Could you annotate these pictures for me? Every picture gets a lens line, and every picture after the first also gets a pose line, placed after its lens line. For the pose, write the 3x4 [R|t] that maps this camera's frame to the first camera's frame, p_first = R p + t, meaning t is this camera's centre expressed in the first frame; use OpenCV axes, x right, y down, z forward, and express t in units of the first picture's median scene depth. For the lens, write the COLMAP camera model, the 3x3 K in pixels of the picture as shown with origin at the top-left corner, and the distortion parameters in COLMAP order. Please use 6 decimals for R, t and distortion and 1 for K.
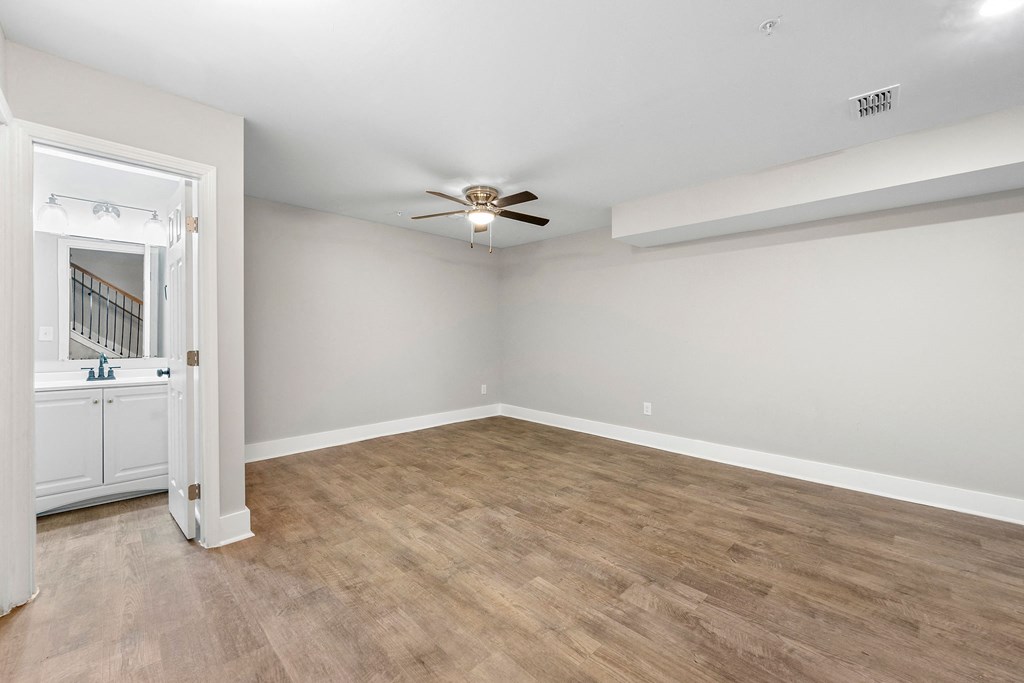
lens RADIAL K [[416.8, 0, 516.6], [0, 416.8, 339.3], [0, 0, 1]] dist [0.005256, -0.001330]
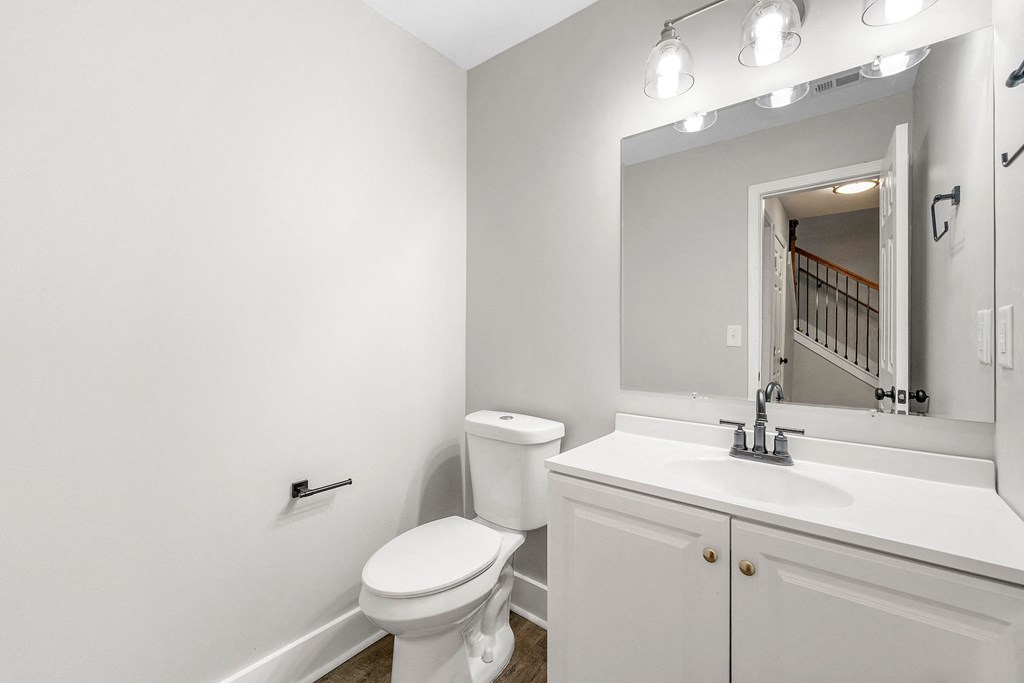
lens RADIAL K [[416.8, 0, 492.2], [0, 416.8, 335.1], [0, 0, 1]] dist [0.005256, -0.001330]
pose [[0.084711, 0.004714, -0.996394, -0.284550], [-0.011668, 0.999925, 0.003738, -0.007477], [0.996337, 0.011309, 0.084760, 0.325963]]
